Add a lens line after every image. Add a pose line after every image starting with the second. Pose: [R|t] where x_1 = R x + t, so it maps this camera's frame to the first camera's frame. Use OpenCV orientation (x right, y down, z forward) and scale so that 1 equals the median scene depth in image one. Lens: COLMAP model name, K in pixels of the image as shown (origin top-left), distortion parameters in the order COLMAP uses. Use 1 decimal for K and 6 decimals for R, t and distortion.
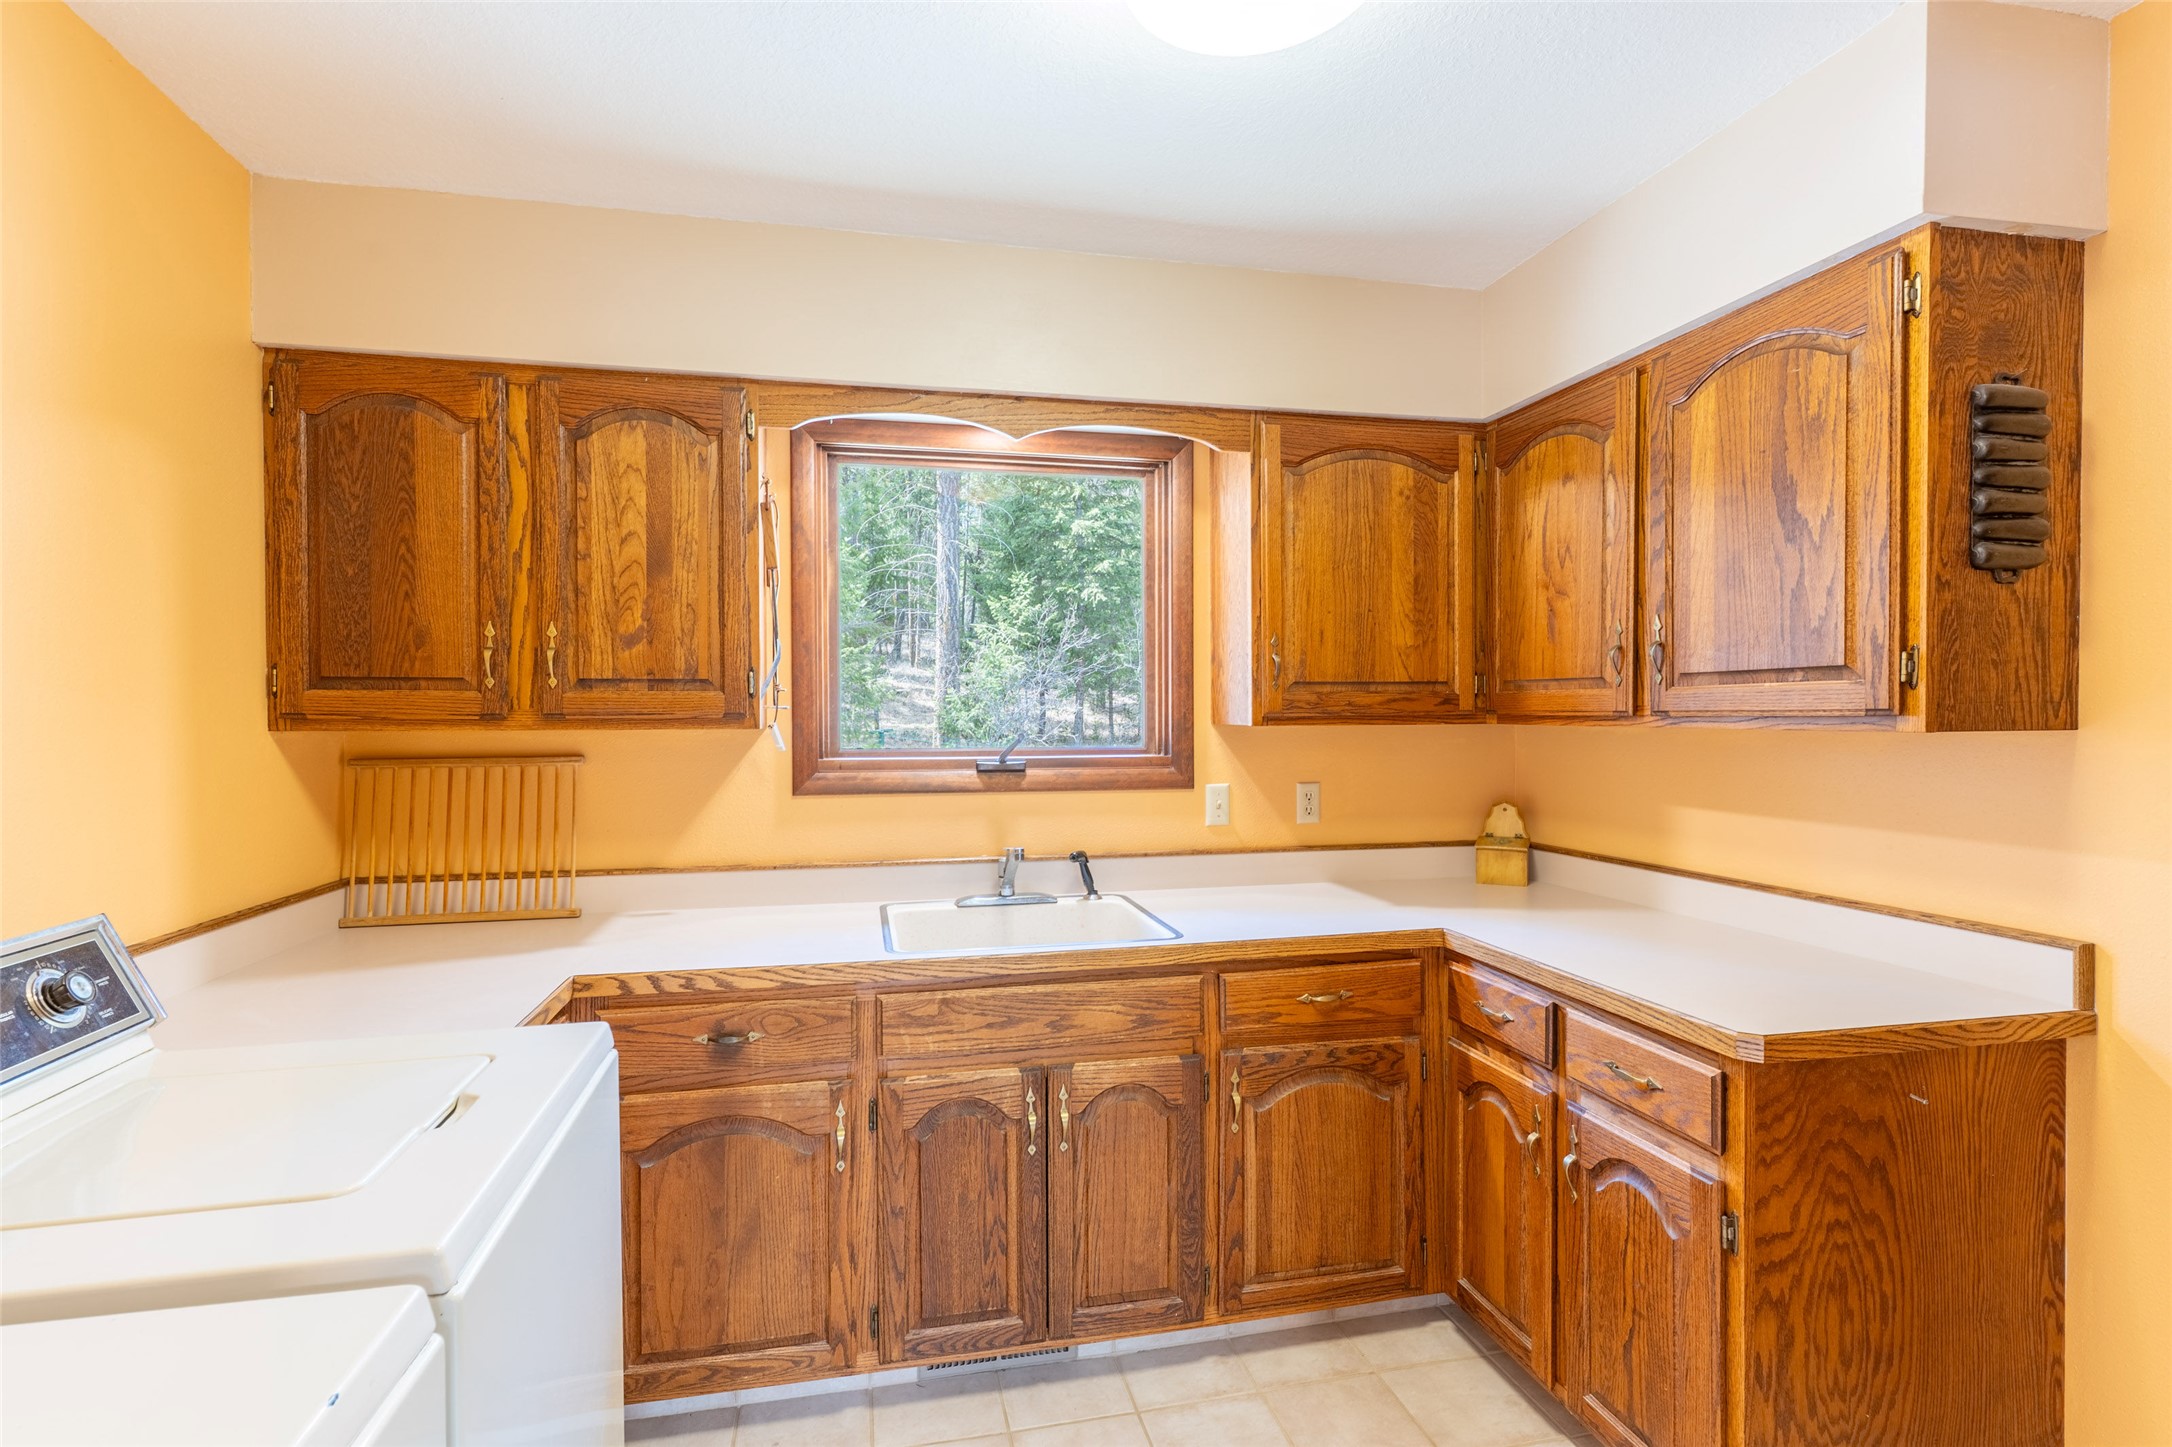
lens RADIAL K [[1025.3, 0, 1071.0], [0, 1025.3, 735.3], [0, 0, 1]] dist [-0.001821, 0.001539]
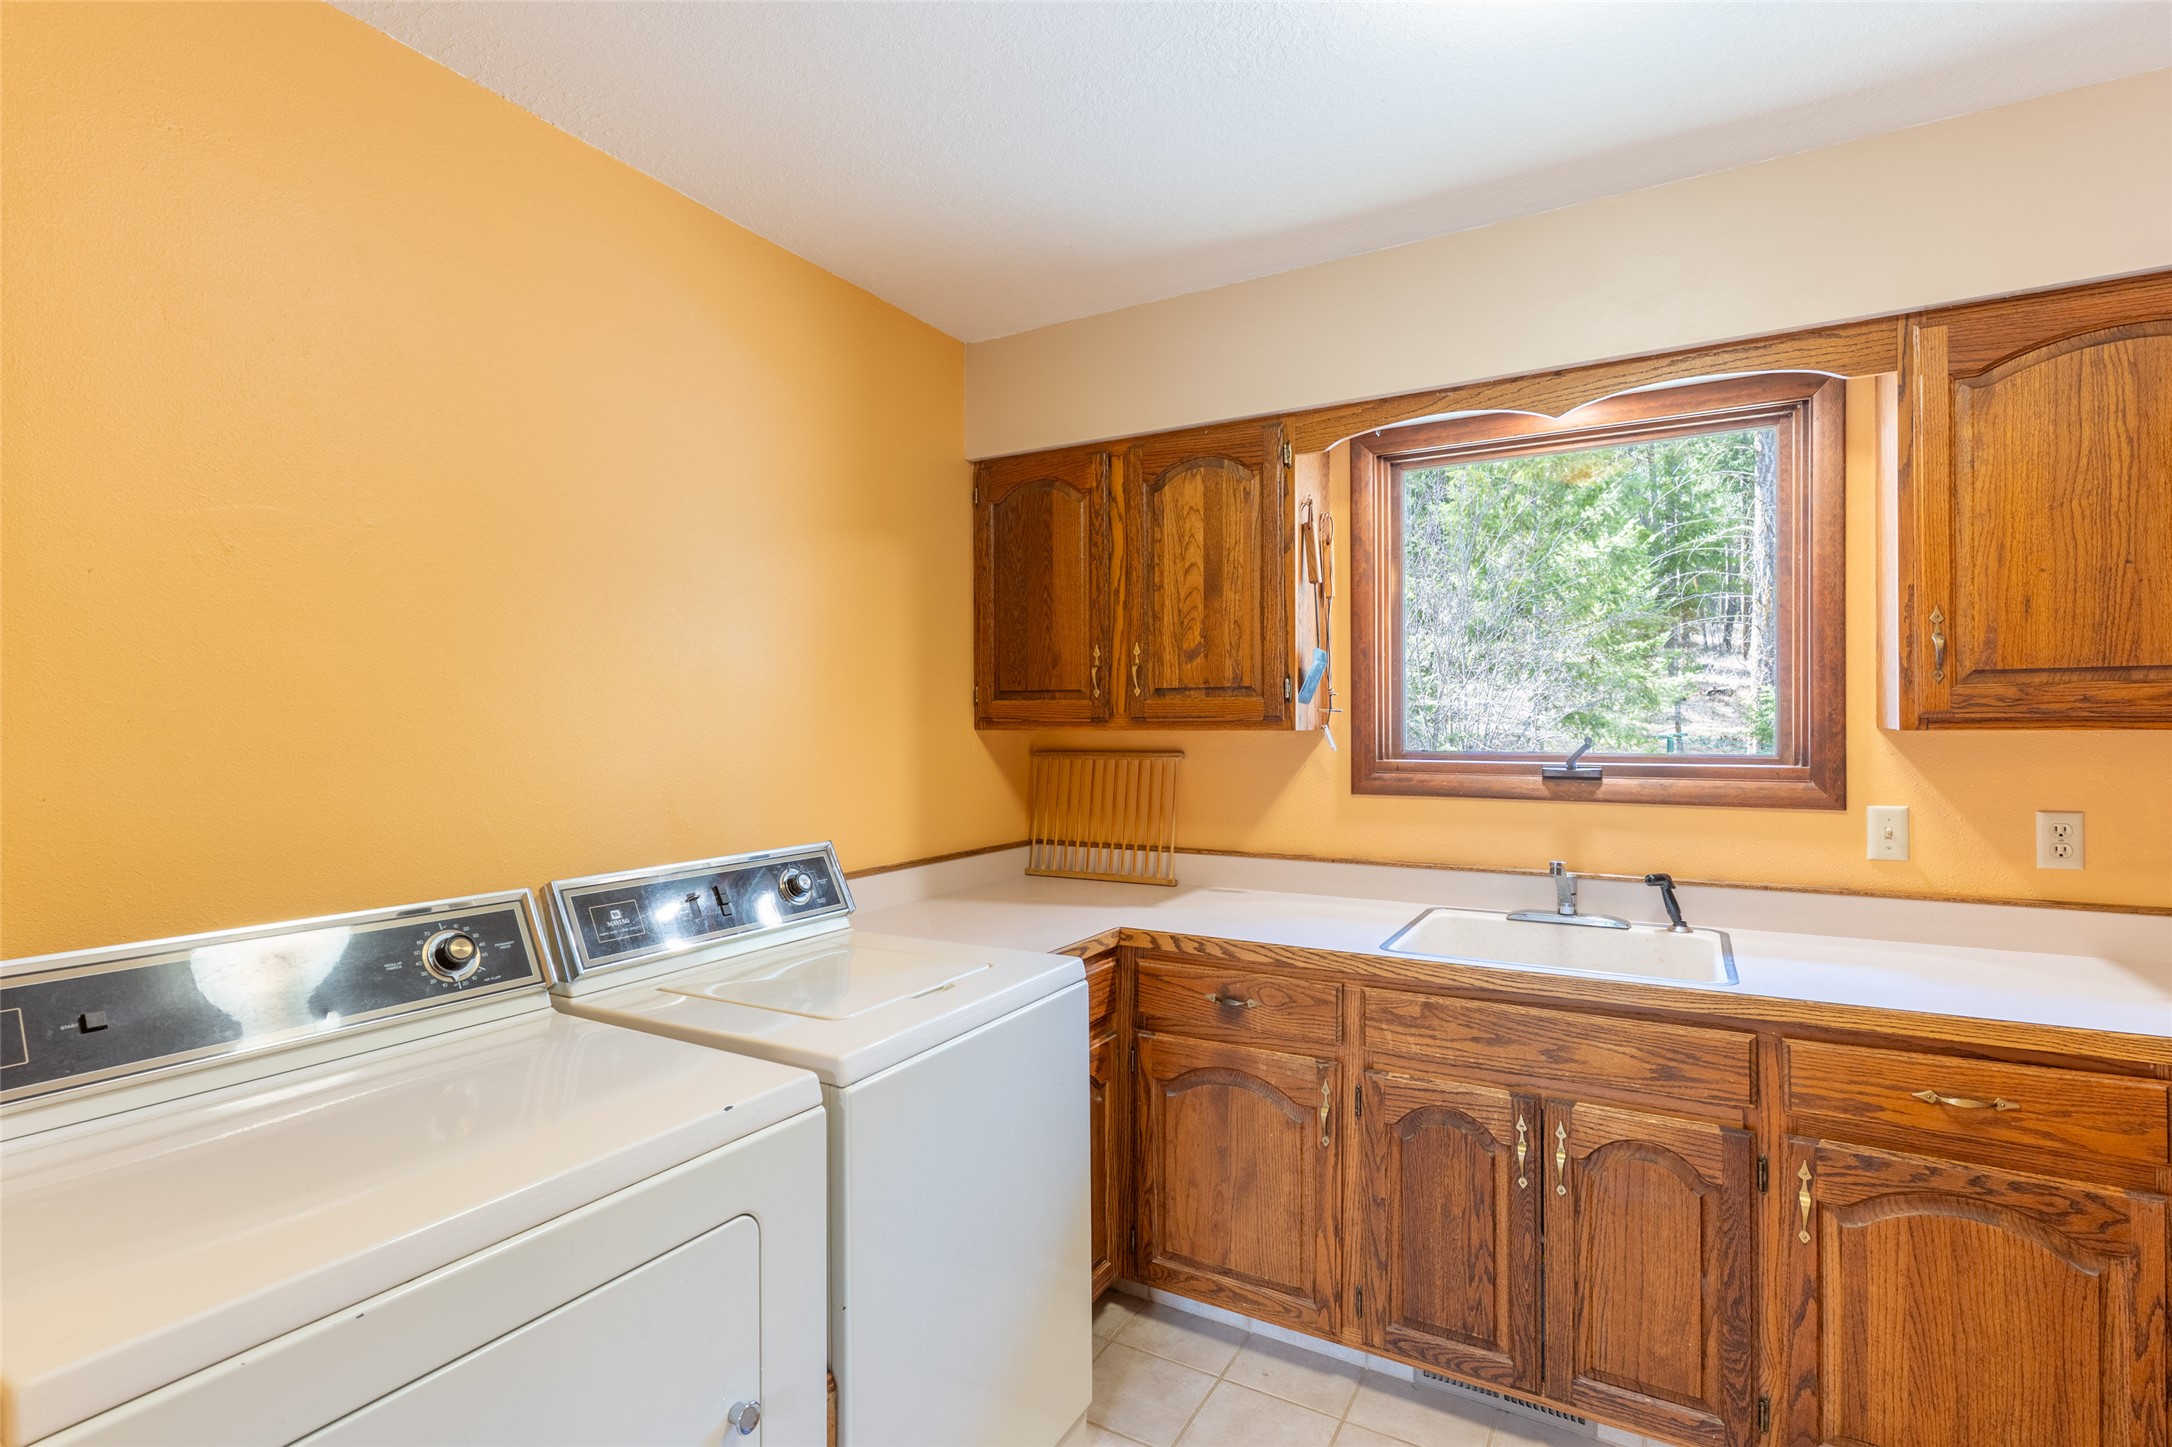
lens RADIAL K [[1025.3, 0, 1071.0], [0, 1025.3, 735.3], [0, 0, 1]] dist [-0.001821, 0.001539]
pose [[0.741713, 0.008792, -0.670660, 0.265627], [-0.010681, 0.999942, 0.001296, 0.000239], [0.670632, 0.006202, 0.741764, 0.028163]]
